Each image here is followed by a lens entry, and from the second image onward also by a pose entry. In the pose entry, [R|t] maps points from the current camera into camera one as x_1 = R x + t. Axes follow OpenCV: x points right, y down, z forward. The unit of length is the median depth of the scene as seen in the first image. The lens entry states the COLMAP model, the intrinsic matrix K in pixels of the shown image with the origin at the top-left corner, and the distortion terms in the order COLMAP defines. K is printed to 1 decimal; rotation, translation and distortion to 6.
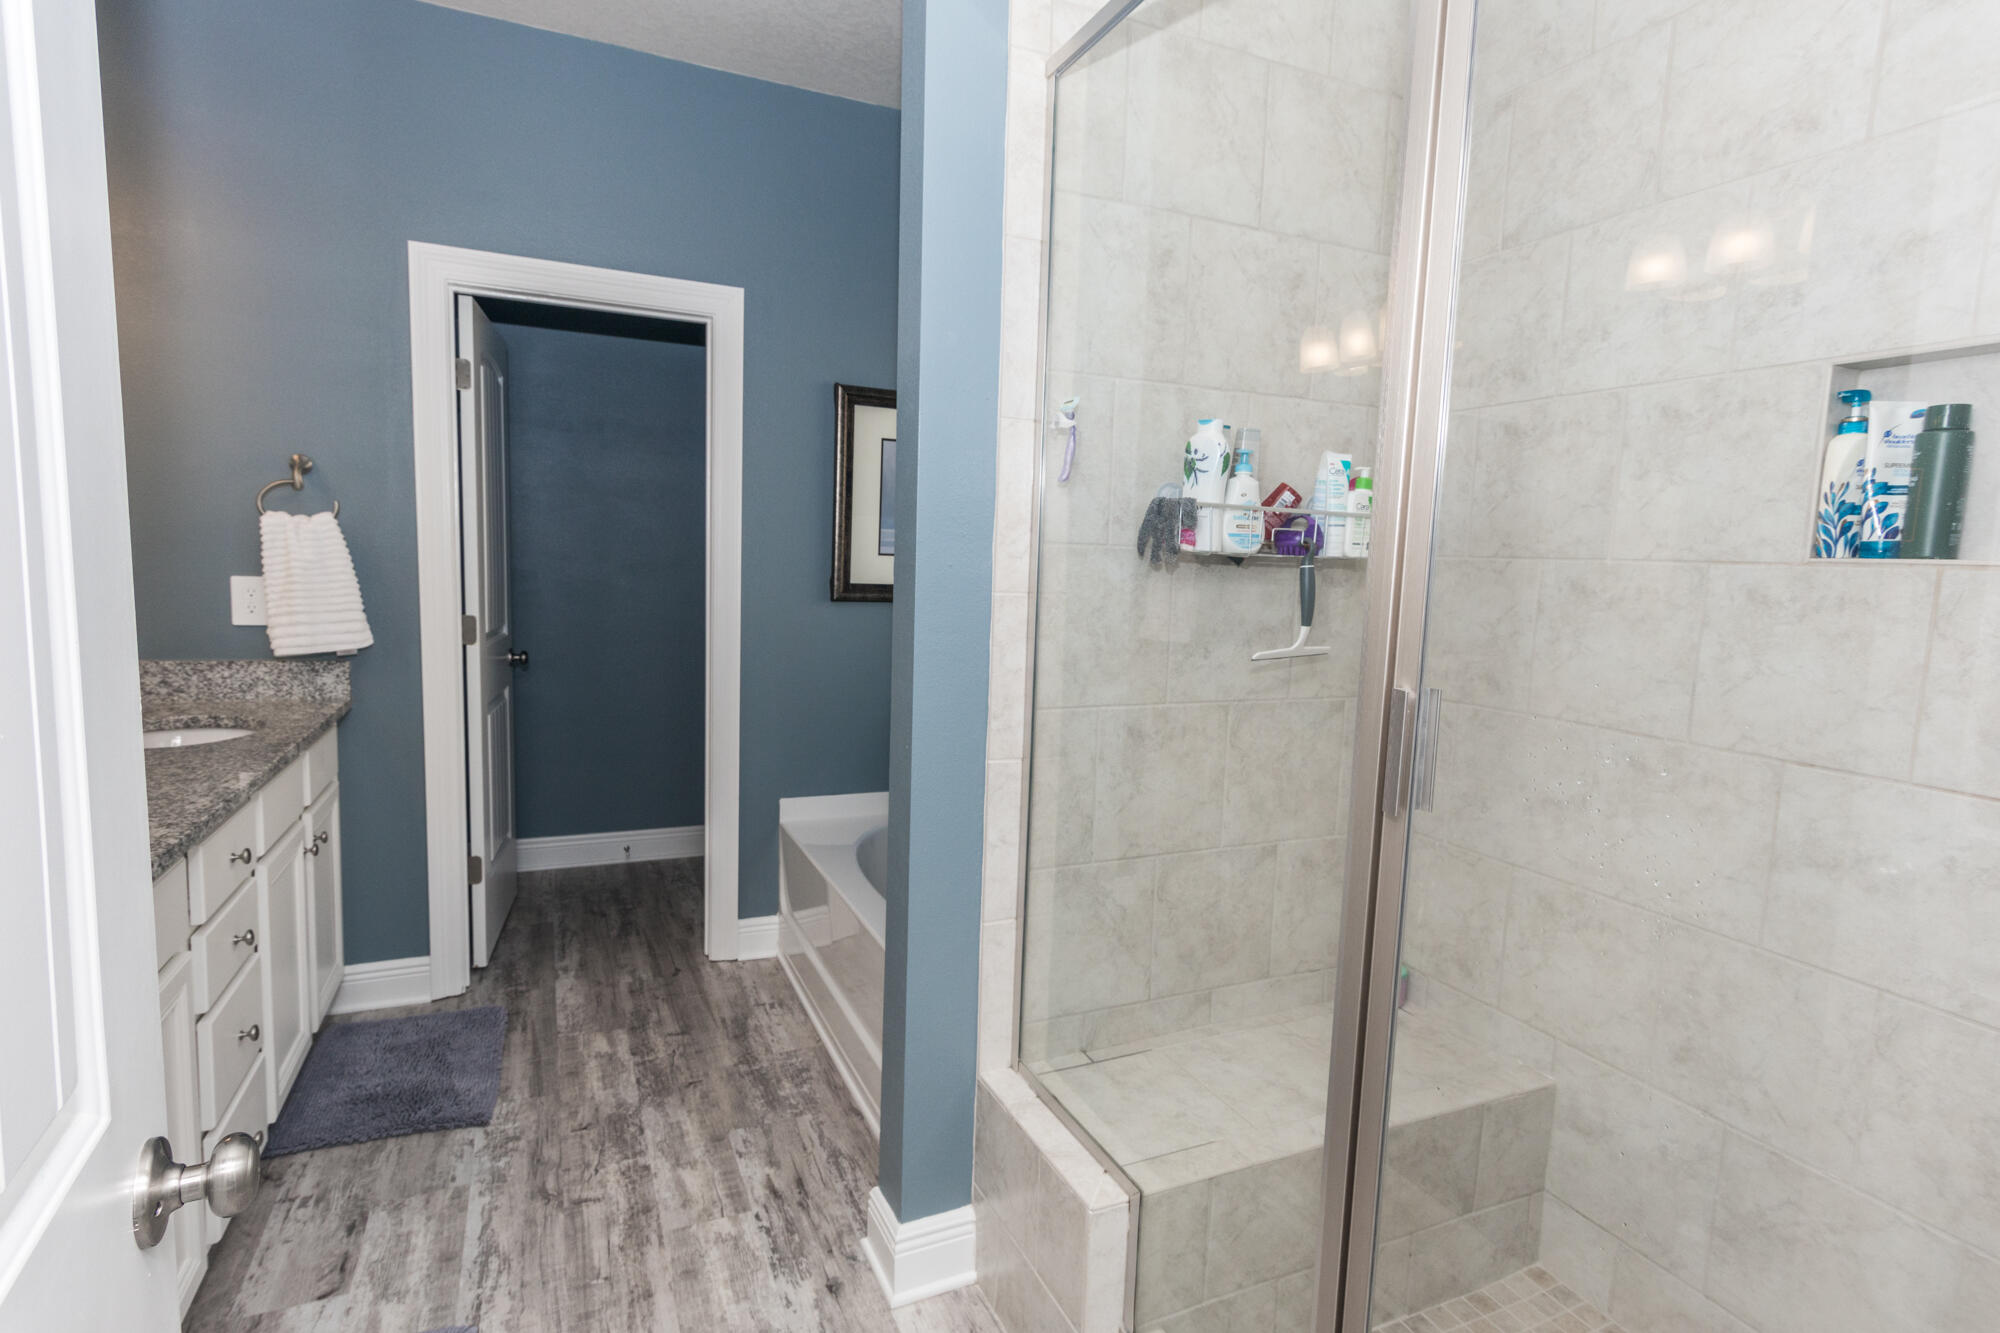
lens RADIAL K [[982.3, 0, 989.4], [0, 982.3, 674.8], [0, 0, 1]] dist [0.001589, -0.000843]
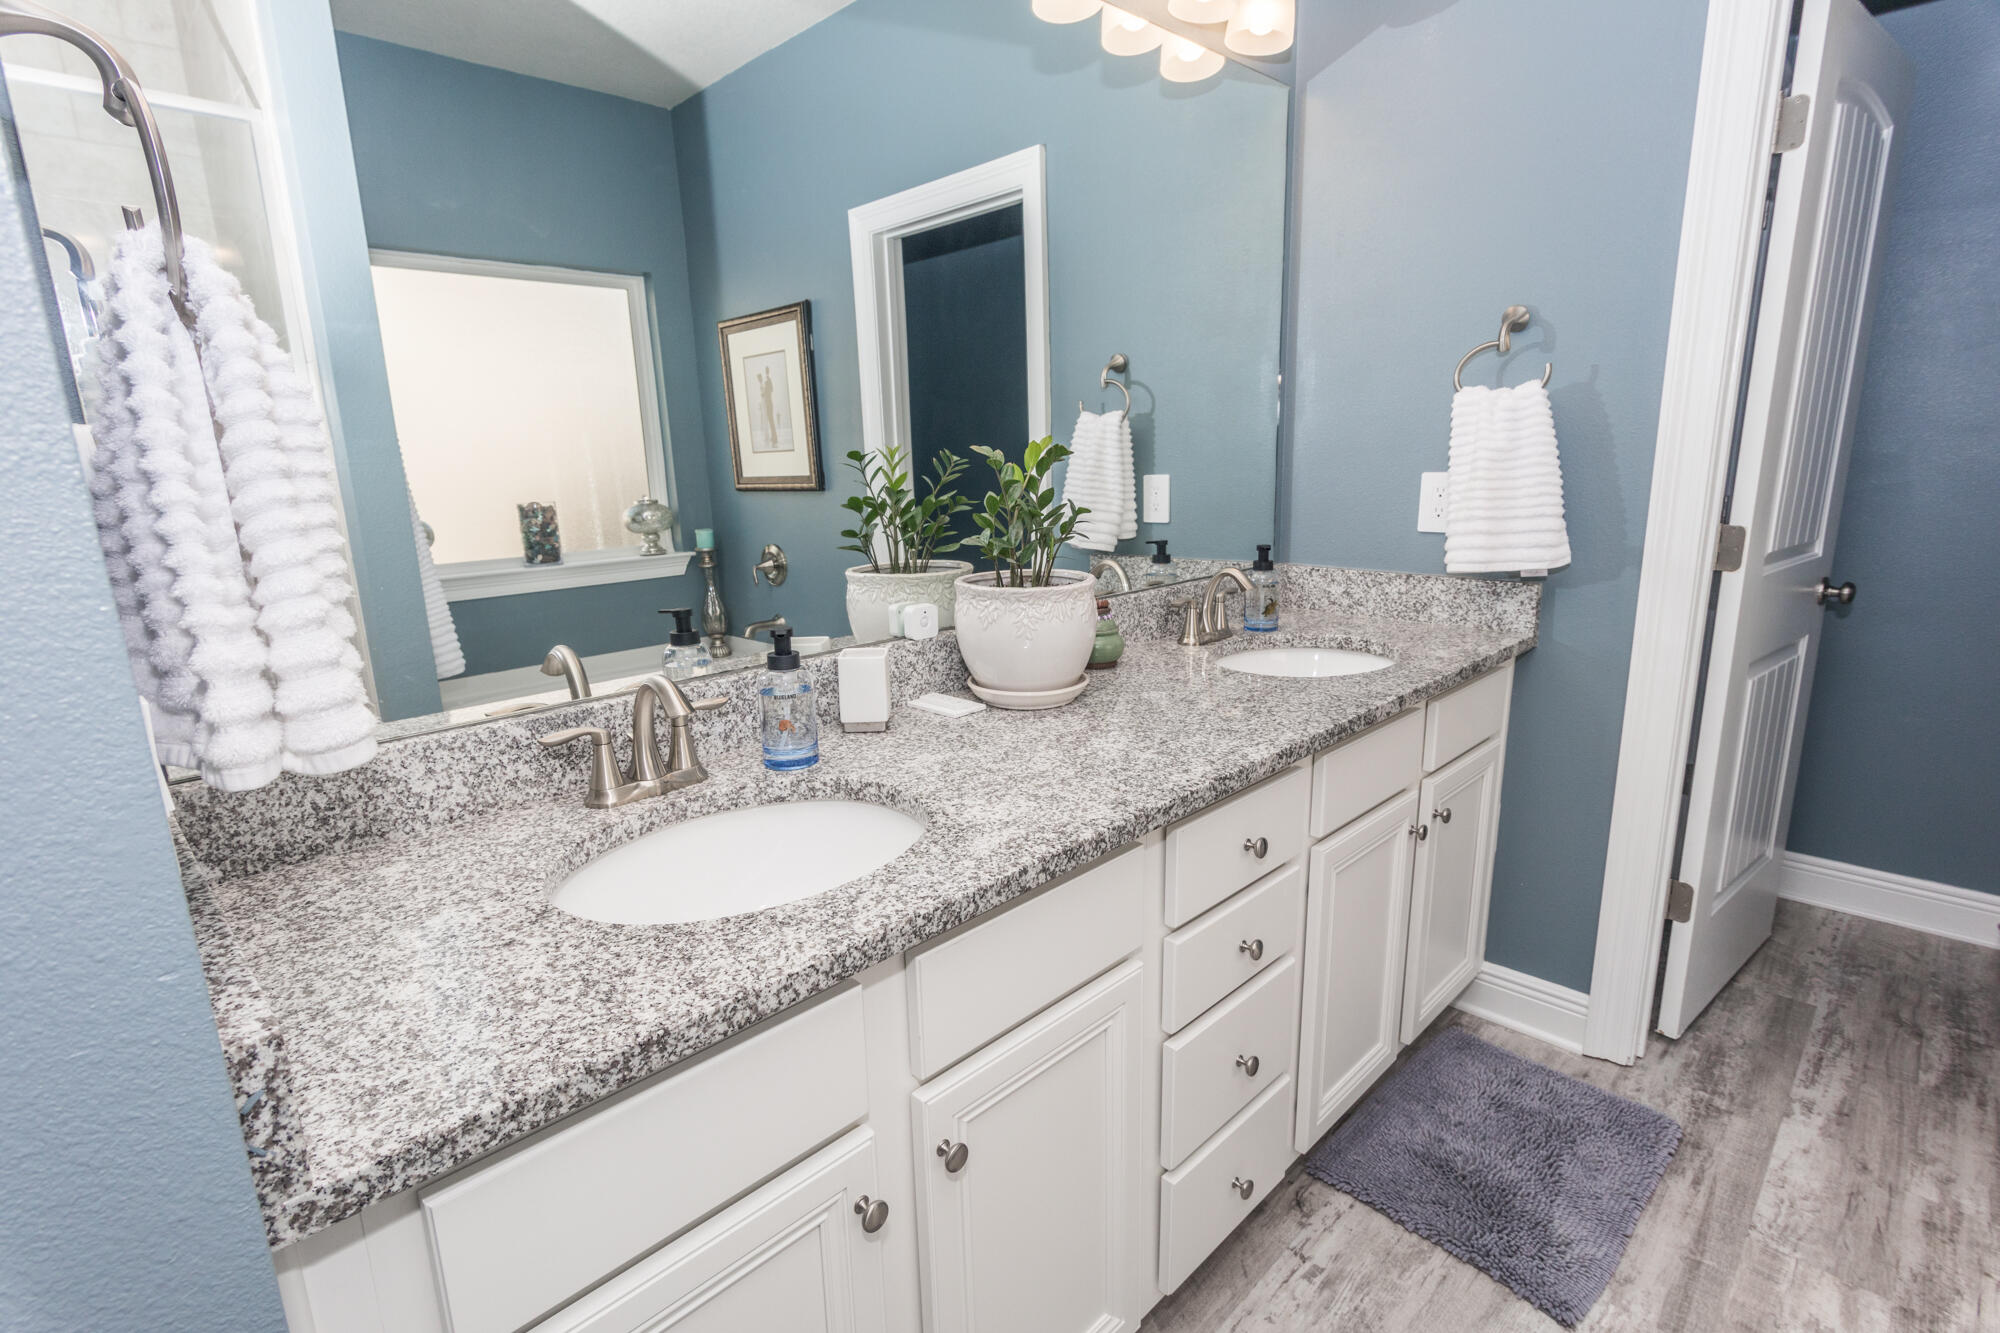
lens RADIAL K [[960.3, 0, 992.2], [0, 960.3, 668.1], [0, 0, 1]] dist [0.003674, -0.001307]
pose [[0.345938, 0.160443, -0.924438, -0.104950], [-0.069498, 0.986946, 0.145285, -0.027018], [0.935680, 0.013987, 0.352573, 0.338235]]
